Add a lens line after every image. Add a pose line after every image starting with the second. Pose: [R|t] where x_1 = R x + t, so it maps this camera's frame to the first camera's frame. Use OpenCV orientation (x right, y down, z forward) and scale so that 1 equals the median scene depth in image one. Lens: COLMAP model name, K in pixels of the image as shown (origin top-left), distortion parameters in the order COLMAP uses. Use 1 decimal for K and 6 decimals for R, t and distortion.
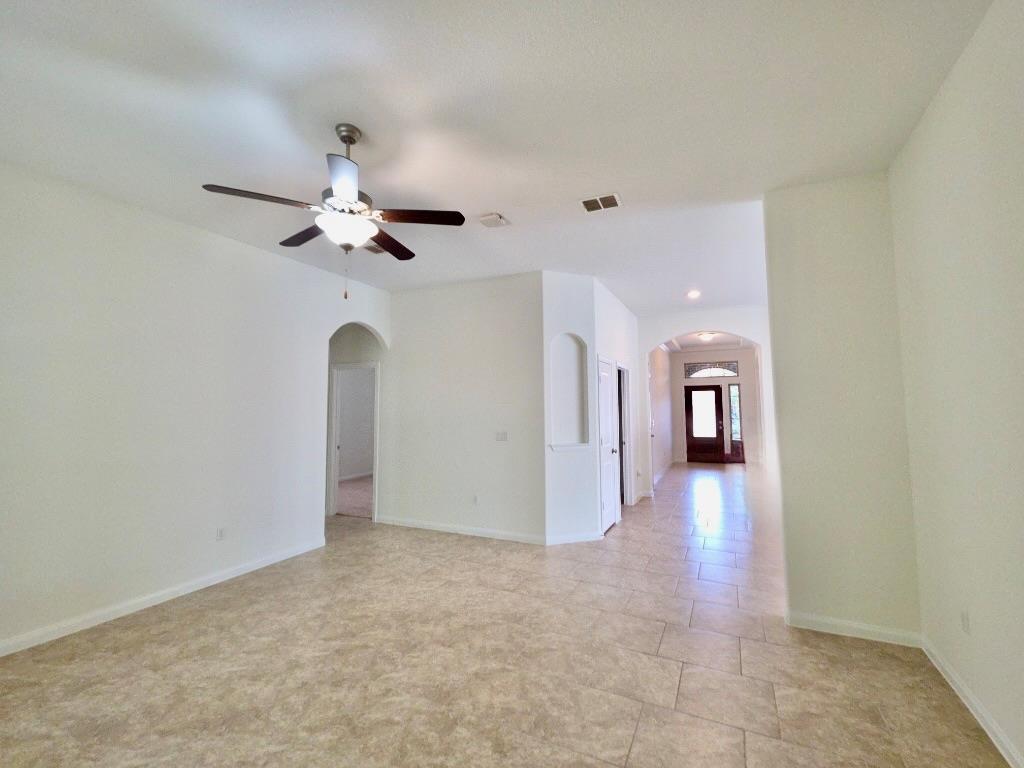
lens RADIAL K [[433.3, 0, 522.6], [0, 433.3, 381.5], [0, 0, 1]] dist [0.012690, -0.008346]
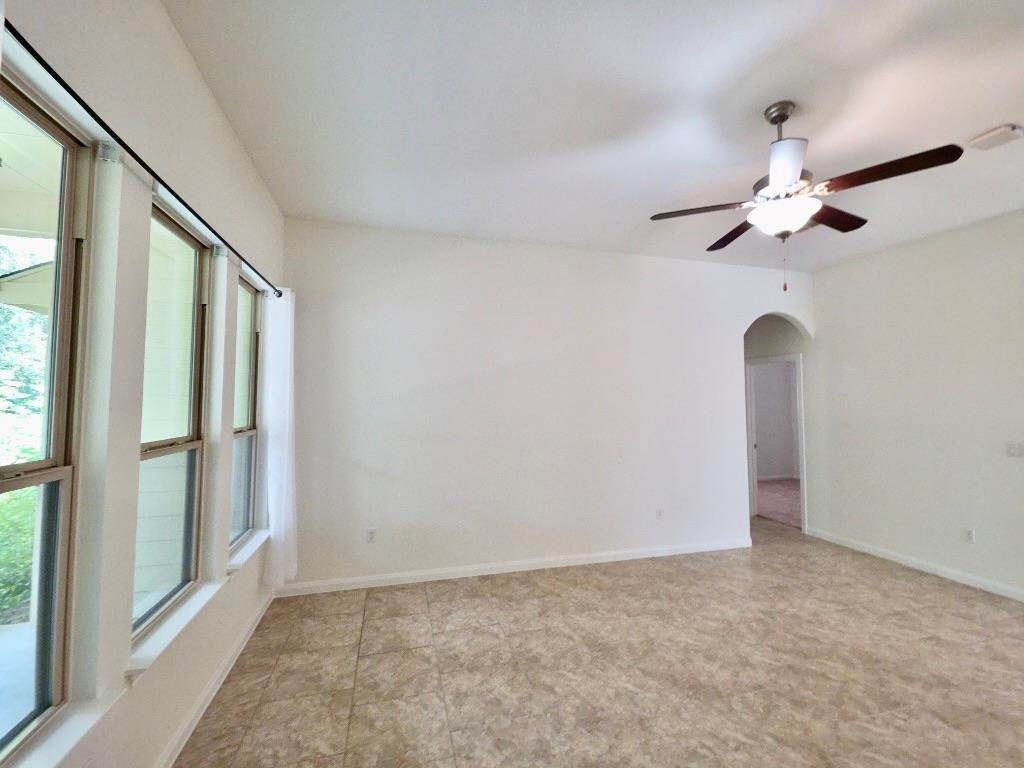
lens RADIAL K [[433.3, 0, 508.2], [0, 433.3, 377.1], [0, 0, 1]] dist [0.012690, -0.008346]
pose [[0.661376, -0.032353, -0.749356, -0.101675], [0.038271, 0.999224, -0.009364, -0.017821], [0.749077, -0.022485, 0.662101, -0.059824]]
